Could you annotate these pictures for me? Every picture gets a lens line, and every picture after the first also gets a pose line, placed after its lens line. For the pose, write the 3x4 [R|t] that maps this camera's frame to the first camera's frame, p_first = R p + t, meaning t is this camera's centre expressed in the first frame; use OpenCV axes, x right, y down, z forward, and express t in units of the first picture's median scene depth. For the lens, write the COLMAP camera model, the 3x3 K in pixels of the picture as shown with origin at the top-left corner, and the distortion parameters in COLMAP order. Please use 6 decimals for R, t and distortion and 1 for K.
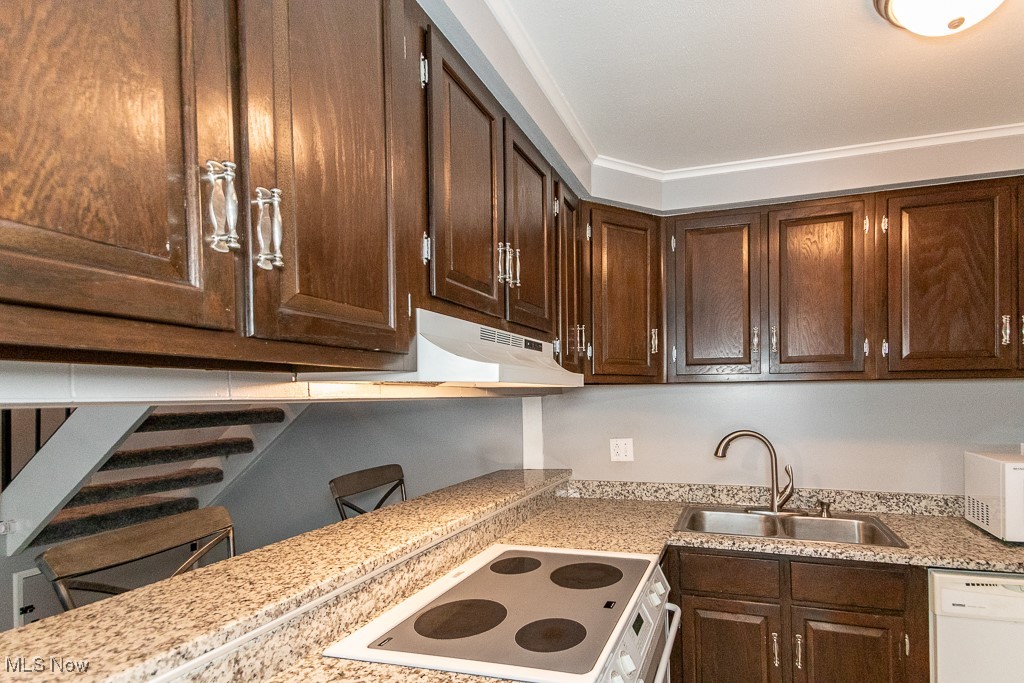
lens RADIAL K [[479.7, 0, 579.6], [0, 479.7, 387.6], [0, 0, 1]] dist [0.011277, -0.002834]
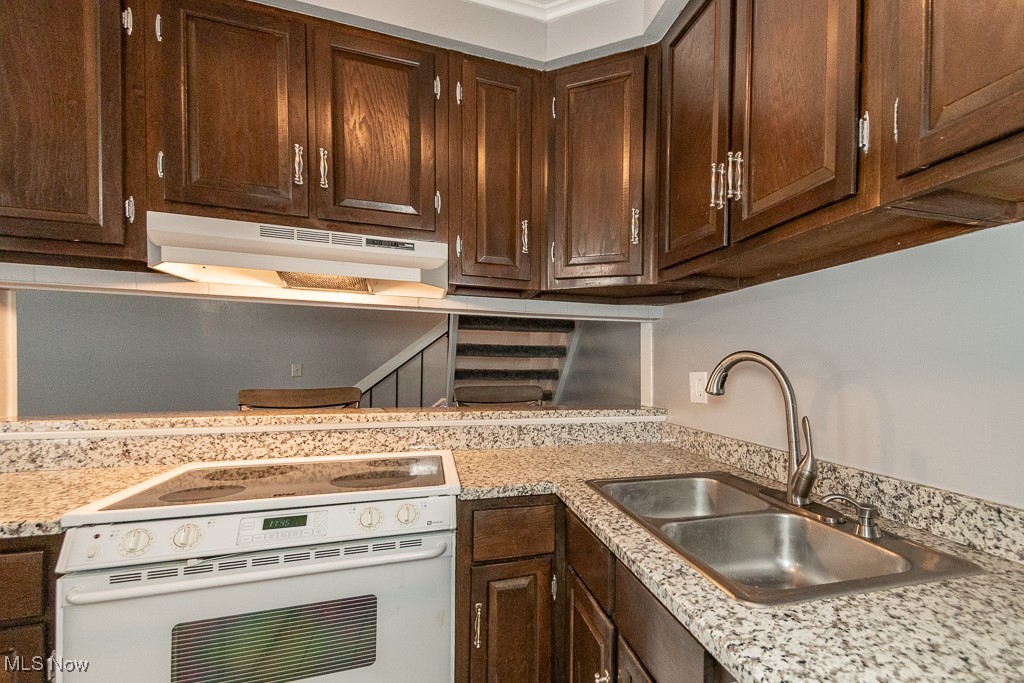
lens RADIAL K [[483.5, 0, 563.8], [0, 483.5, 355.1], [0, 0, 1]] dist [0.065025, -0.018206]
pose [[0.615333, 0.013242, -0.788156, 0.731626], [-0.010238, 0.999909, 0.008807, 0.102972], [0.788201, 0.002650, 0.615412, 0.514298]]
